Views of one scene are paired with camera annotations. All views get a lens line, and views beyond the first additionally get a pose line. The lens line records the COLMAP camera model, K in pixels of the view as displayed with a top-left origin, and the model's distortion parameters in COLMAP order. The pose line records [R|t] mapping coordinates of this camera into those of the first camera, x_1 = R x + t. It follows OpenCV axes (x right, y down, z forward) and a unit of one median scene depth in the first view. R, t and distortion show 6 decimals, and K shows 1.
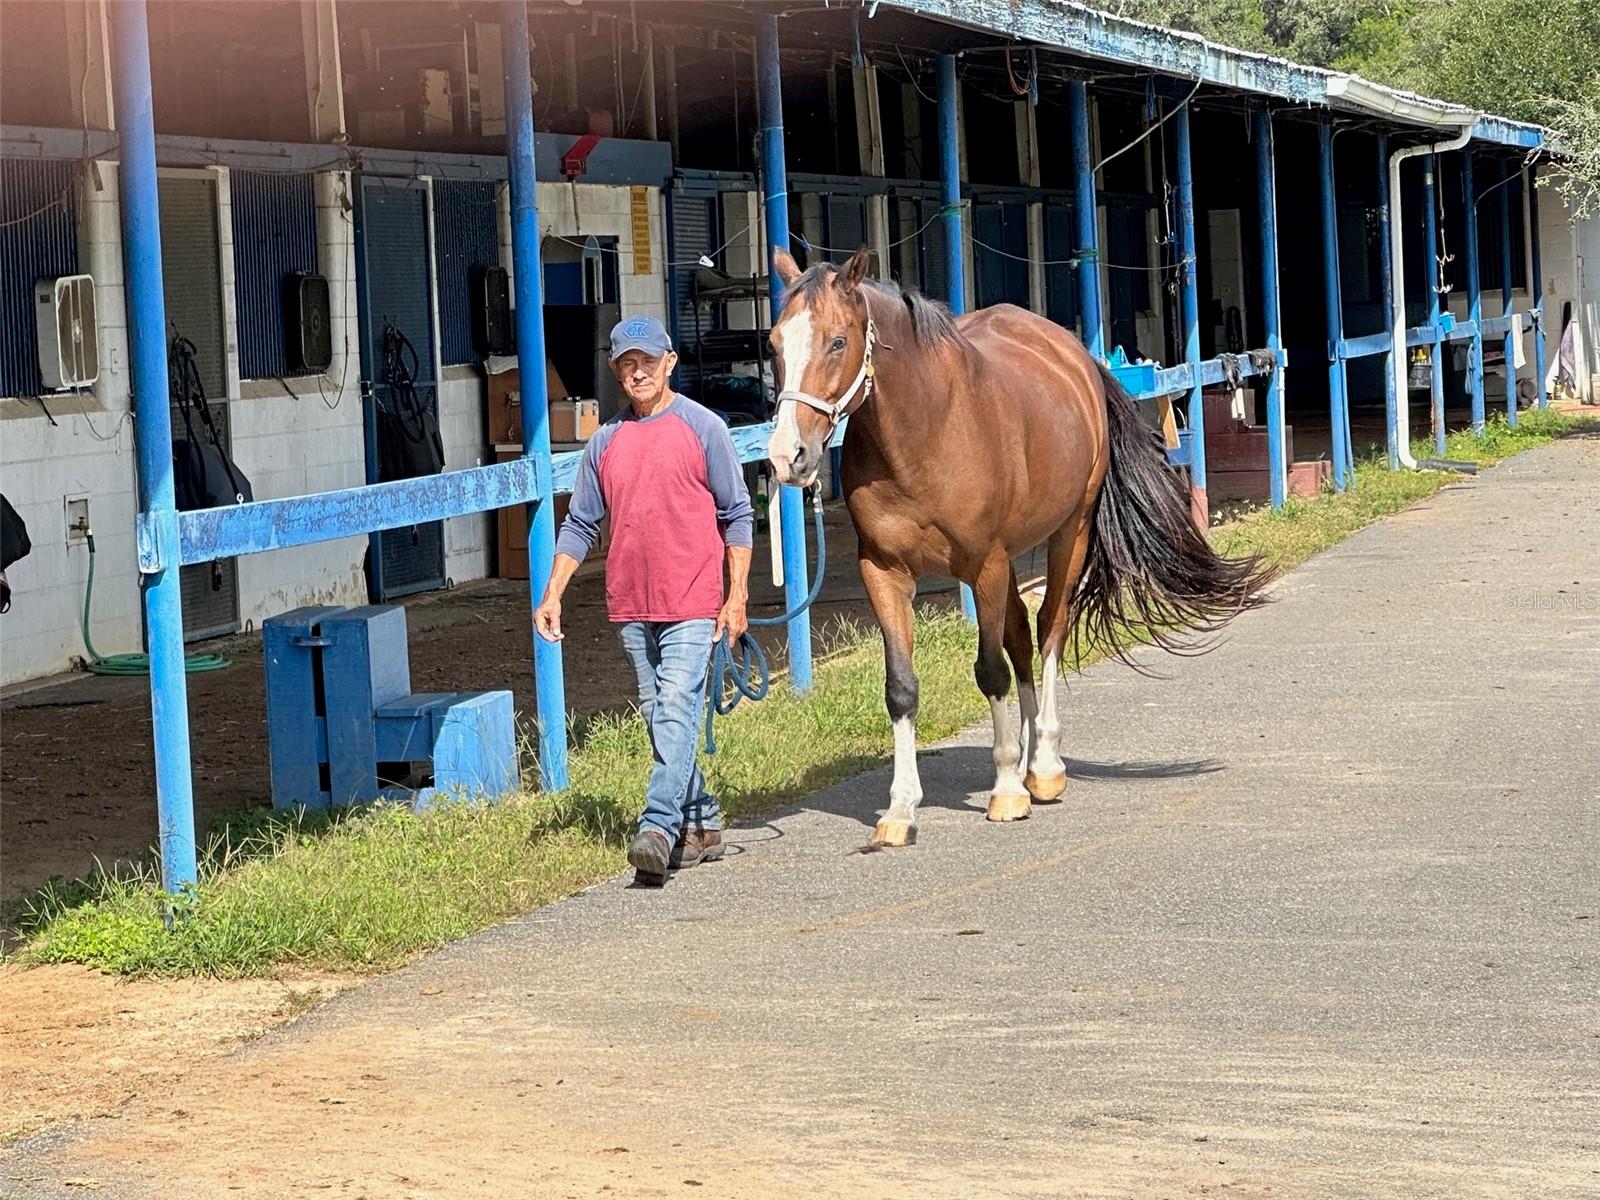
lens RADIAL K [[5160.3, 0, 799.4], [0, 5160.3, 598.4], [0, 0, 1]] dist [-0.131518, 0.000000]
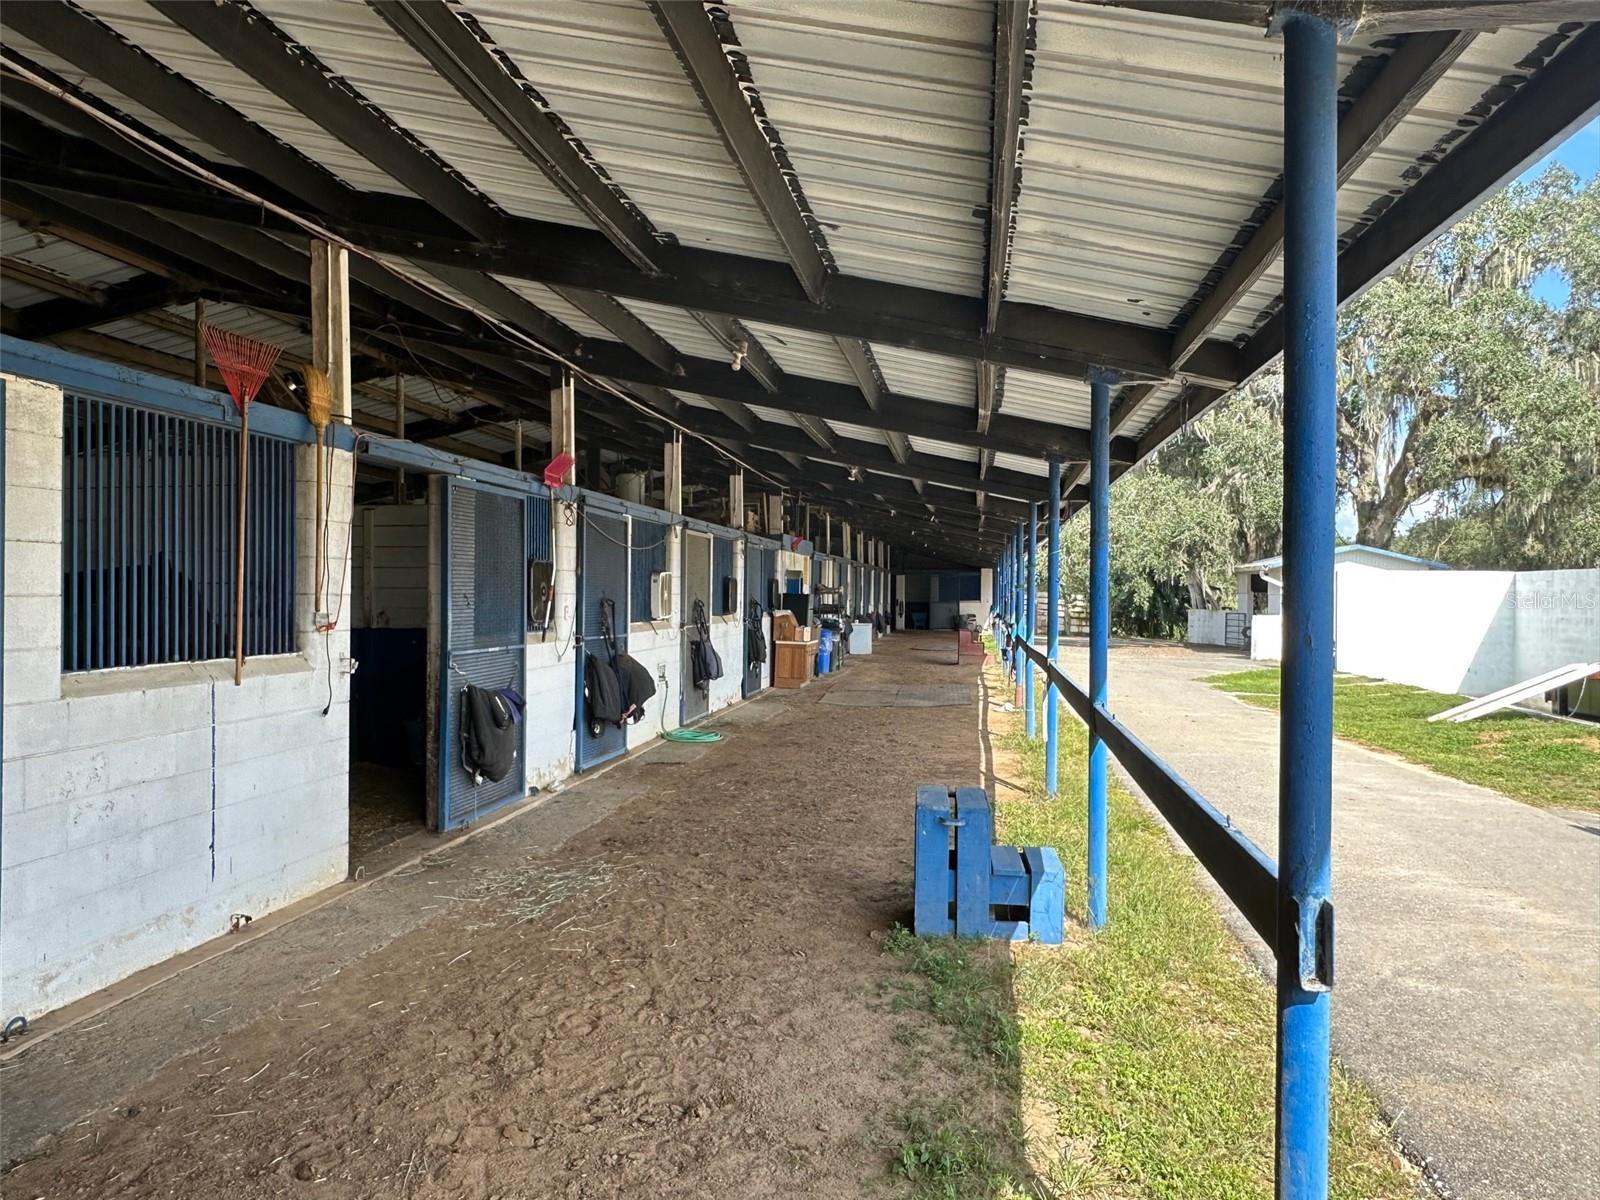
lens RADIAL K [[1125.8, 0, 806.3], [0, 1125.8, 614.5], [0, 0, 1]] dist [0.008010, -0.002150]
pose [[0.995438, 0.056440, 0.076923, -0.101827], [-0.053437, 0.997748, -0.040548, -0.022211], [-0.079038, 0.036253, 0.996212, 0.417833]]
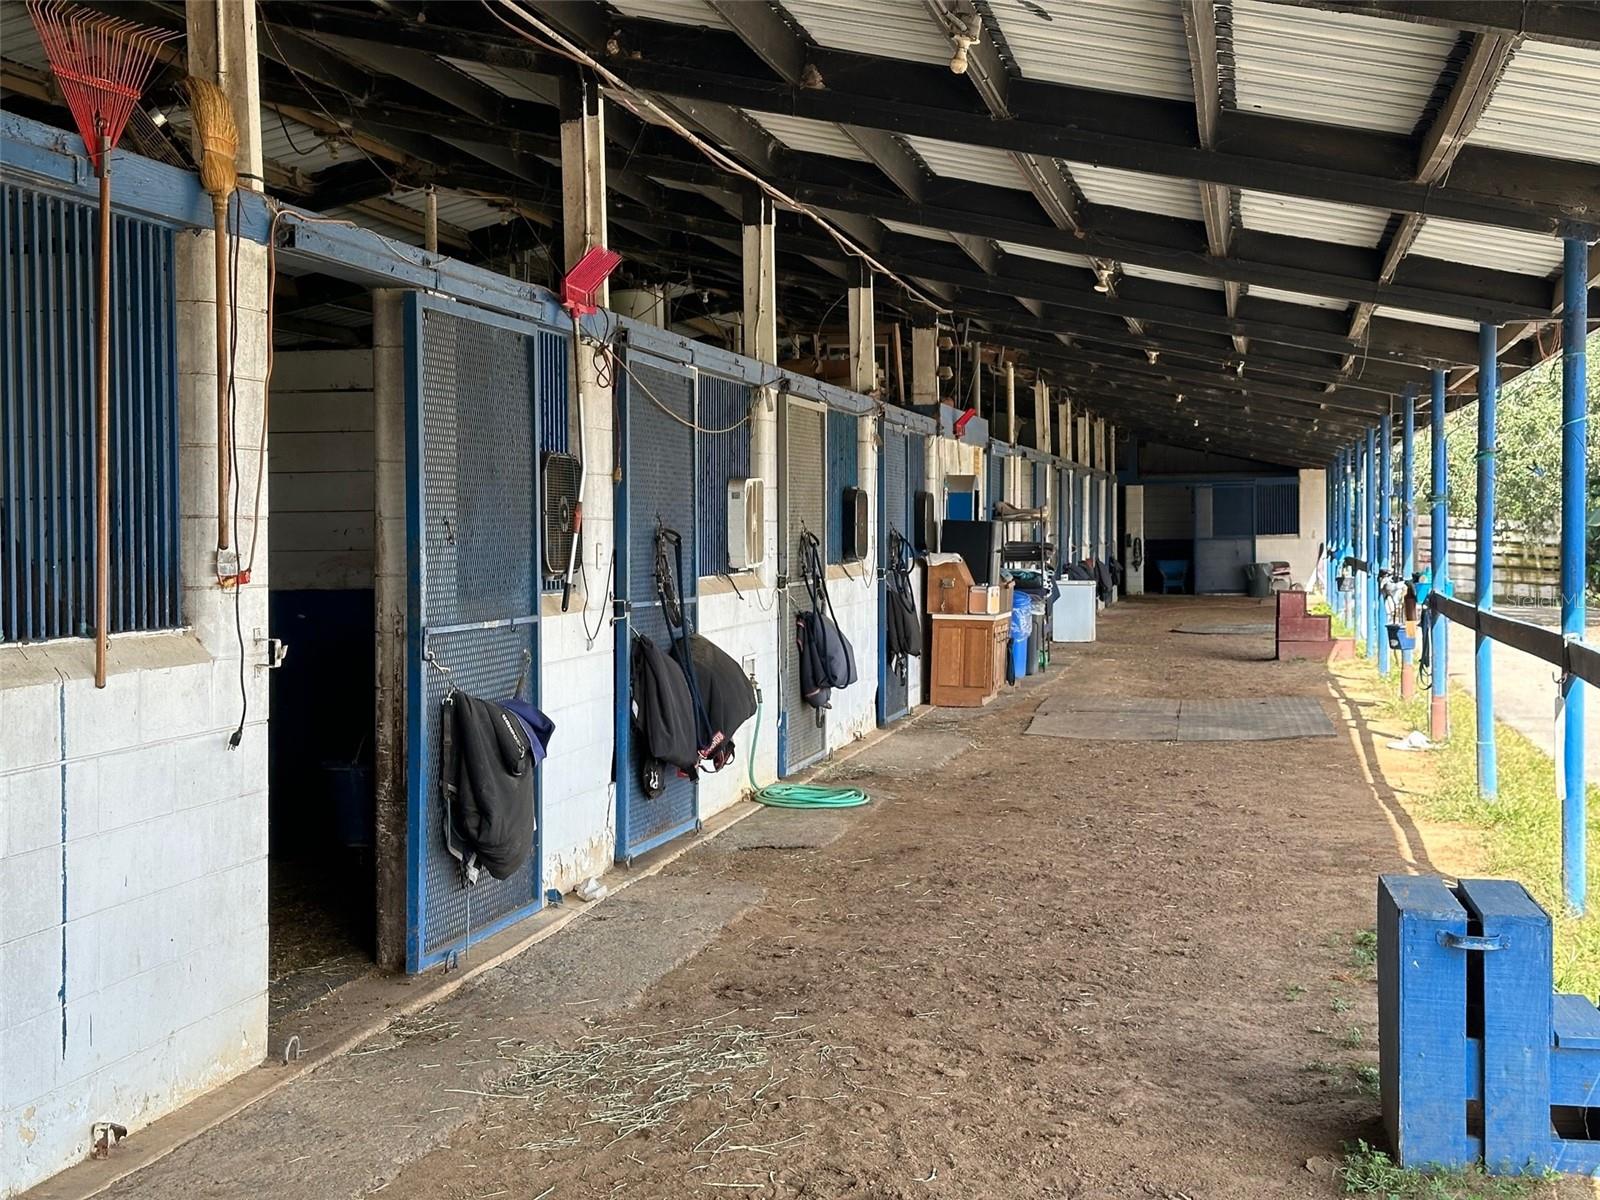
lens RADIAL K [[2236.8, 0, 795.7], [0, 2236.8, 592.4], [0, 0, 1]] dist [0.132344, 0.000000]
pose [[0.998751, 0.043827, 0.023985, -0.126281], [-0.043142, 0.998665, -0.028397, -0.018149], [-0.025198, 0.027327, 0.999309, 0.411489]]
